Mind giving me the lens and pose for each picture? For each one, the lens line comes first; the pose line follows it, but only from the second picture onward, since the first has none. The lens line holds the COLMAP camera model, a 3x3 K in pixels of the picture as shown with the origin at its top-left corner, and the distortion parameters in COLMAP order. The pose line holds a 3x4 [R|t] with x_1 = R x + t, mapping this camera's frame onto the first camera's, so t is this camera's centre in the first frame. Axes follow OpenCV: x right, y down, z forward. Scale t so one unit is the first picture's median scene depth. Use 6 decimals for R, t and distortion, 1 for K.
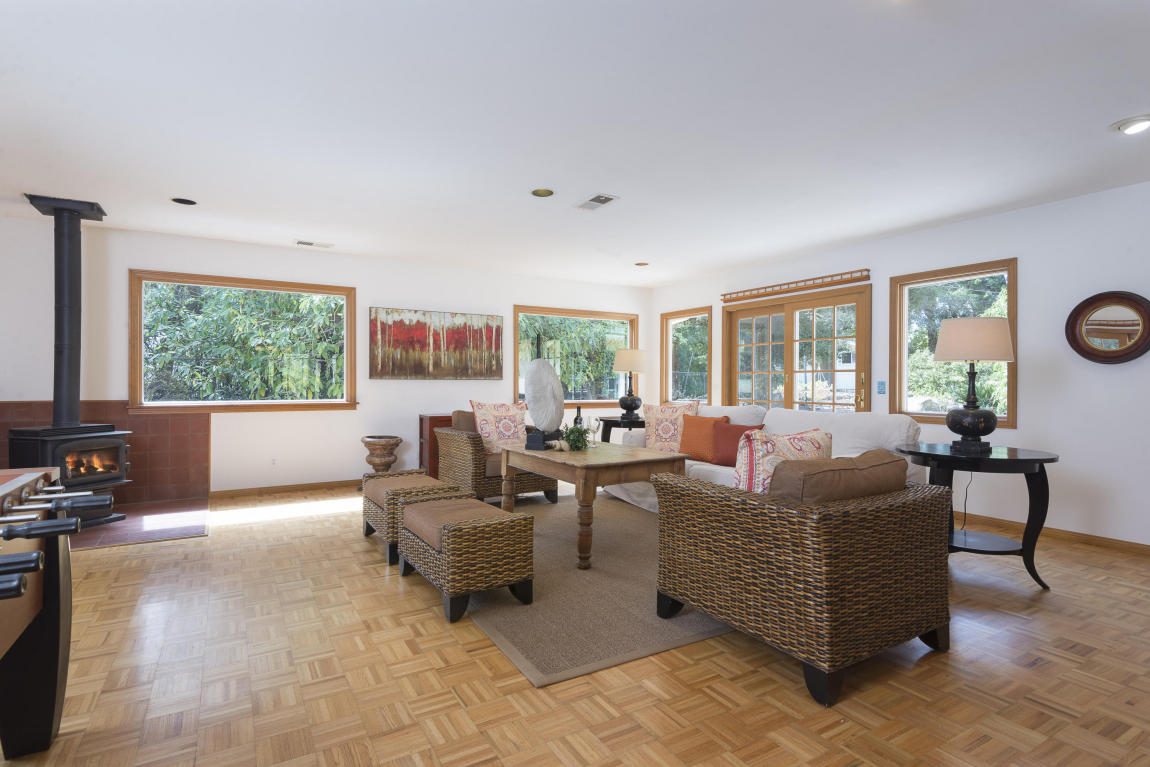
lens RADIAL K [[587.9, 0, 575.0], [0, 587.9, 383.5], [0, 0, 1]] dist [-0.001848, -0.000702]
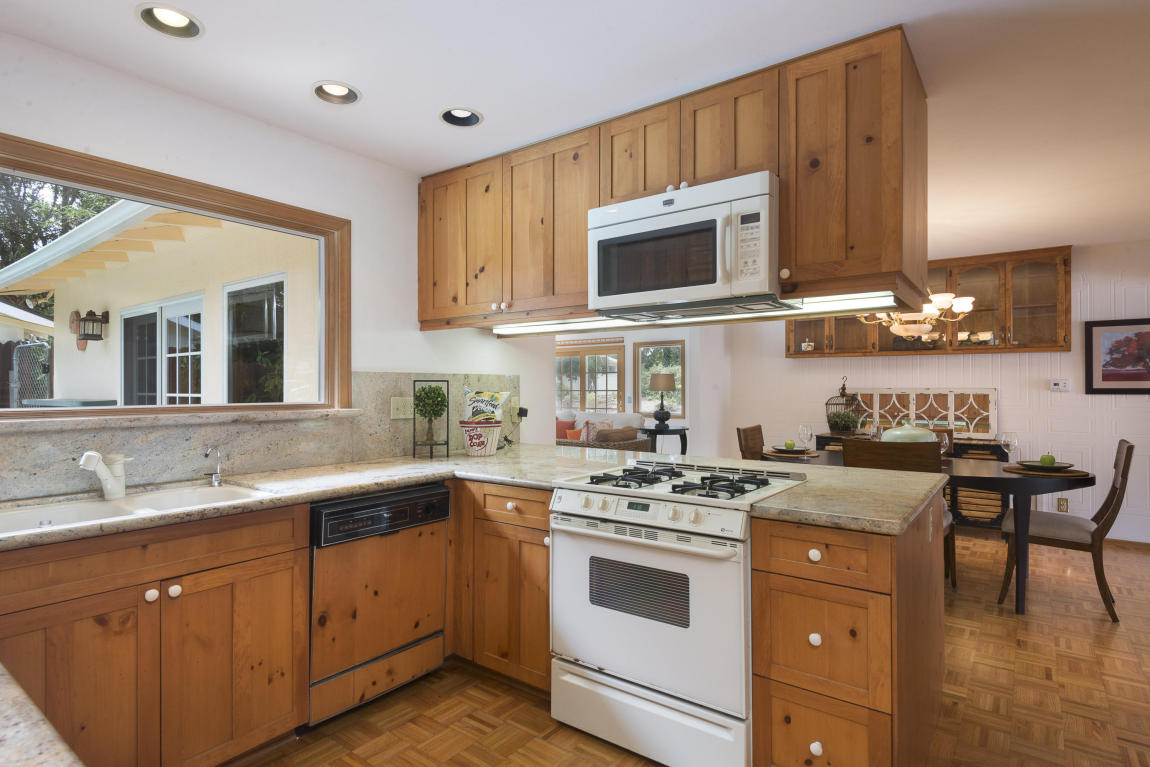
lens RADIAL K [[605.8, 0, 575.0], [0, 605.8, 383.5], [0, 0, 1]] dist [-0.000506, -0.000308]
pose [[0.923680, 0.001311, 0.383162, -0.637091], [0.001827, 0.999968, -0.007826, -0.049889], [-0.383160, 0.007928, 0.923648, -1.205531]]
